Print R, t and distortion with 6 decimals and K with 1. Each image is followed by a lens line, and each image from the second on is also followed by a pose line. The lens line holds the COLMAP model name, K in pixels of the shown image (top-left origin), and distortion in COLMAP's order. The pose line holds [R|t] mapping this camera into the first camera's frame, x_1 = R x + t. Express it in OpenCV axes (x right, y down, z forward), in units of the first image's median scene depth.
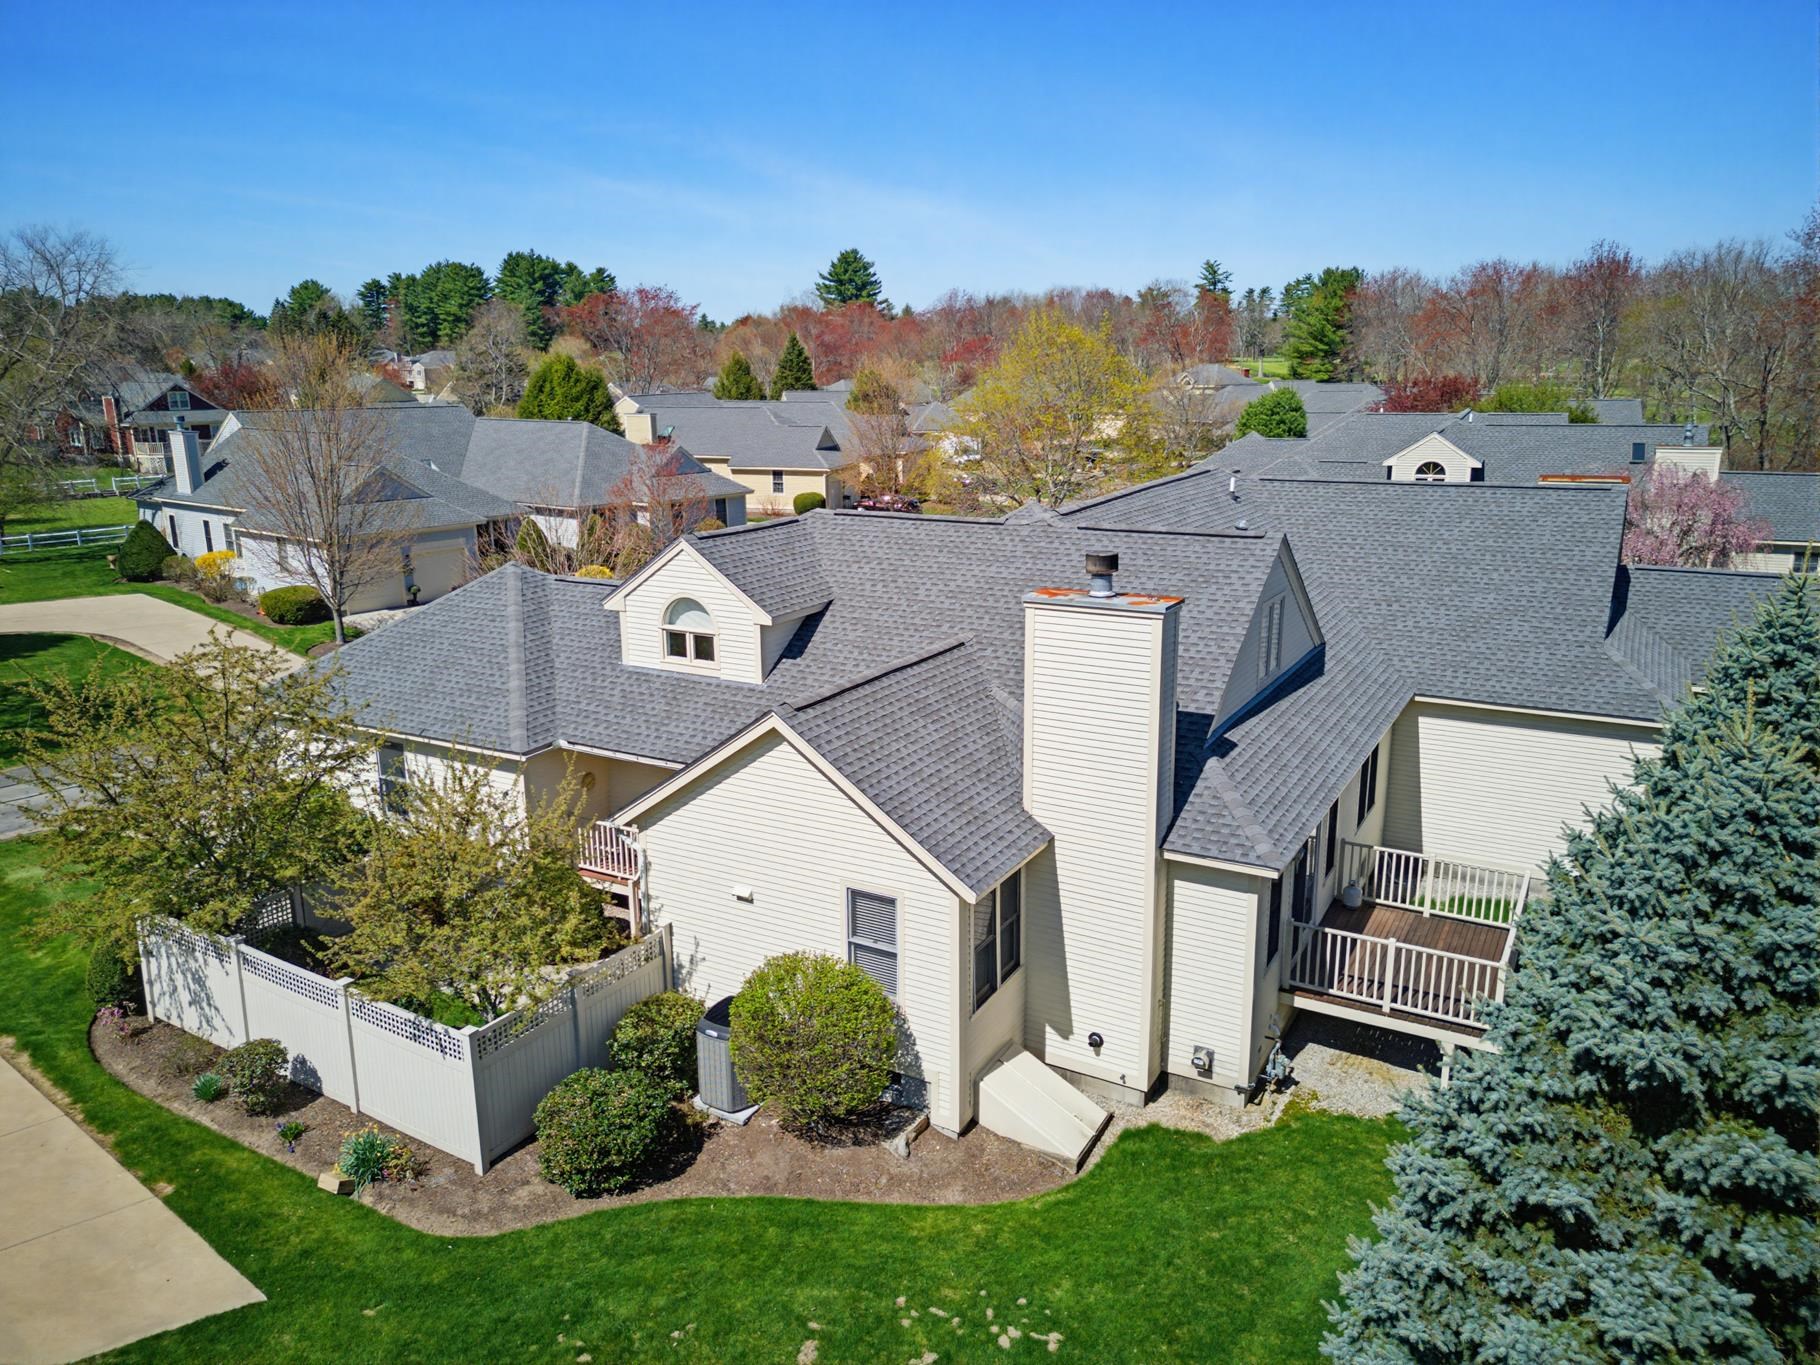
lens RADIAL K [[1296.4, 0, 892.7], [0, 1296.4, 677.1], [0, 0, 1]] dist [0.039988, -0.030412]
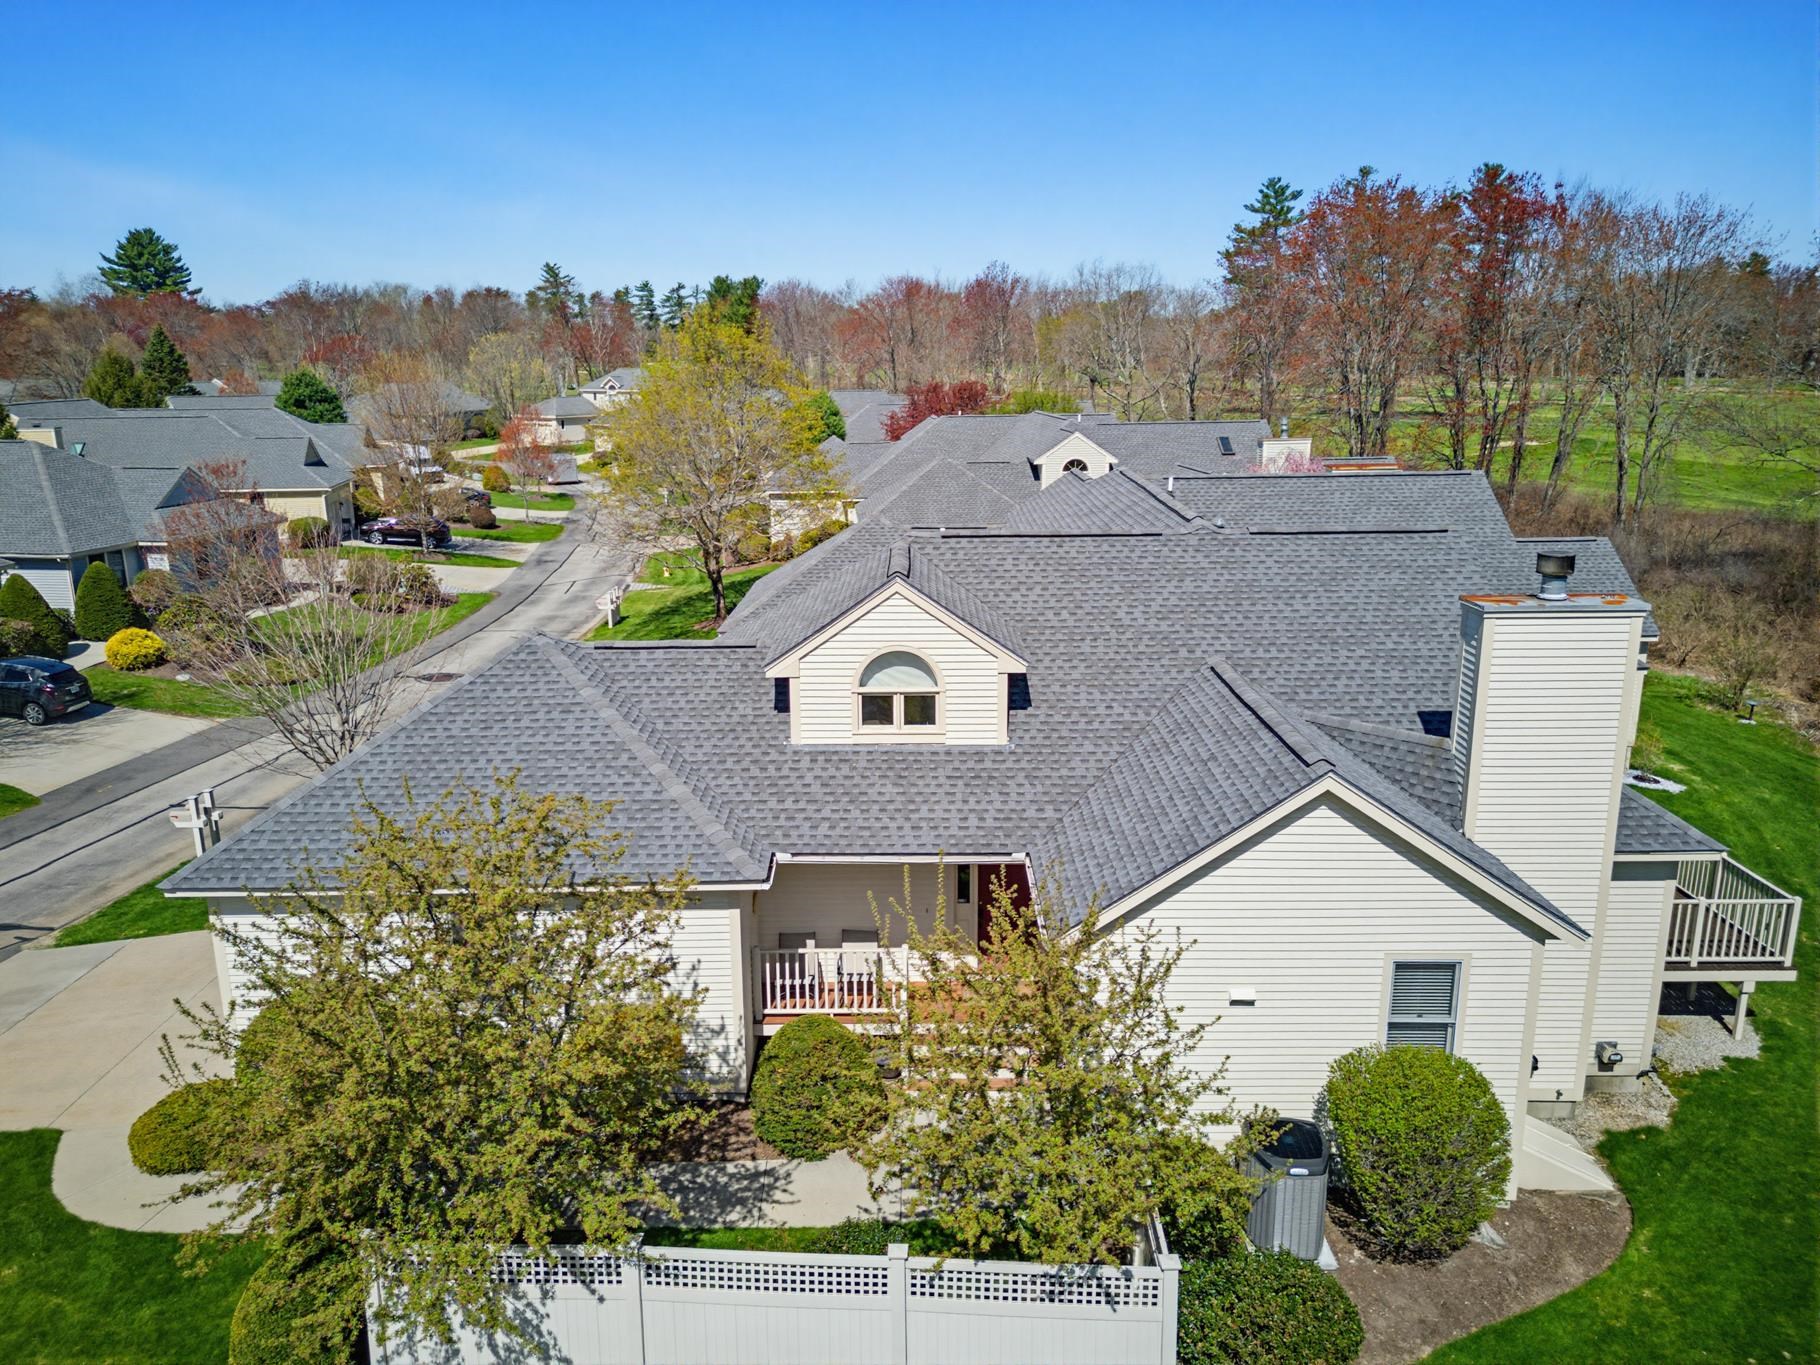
lens RADIAL K [[1296.4, 0, 901.0], [0, 1296.4, 701.4], [0, 0, 1]] dist [0.039988, -0.030412]
pose [[0.867771, -0.120834, 0.482050, -0.524635], [0.114458, 0.992508, 0.042745, -0.061195], [-0.483603, 0.018081, 0.875101, 0.289982]]
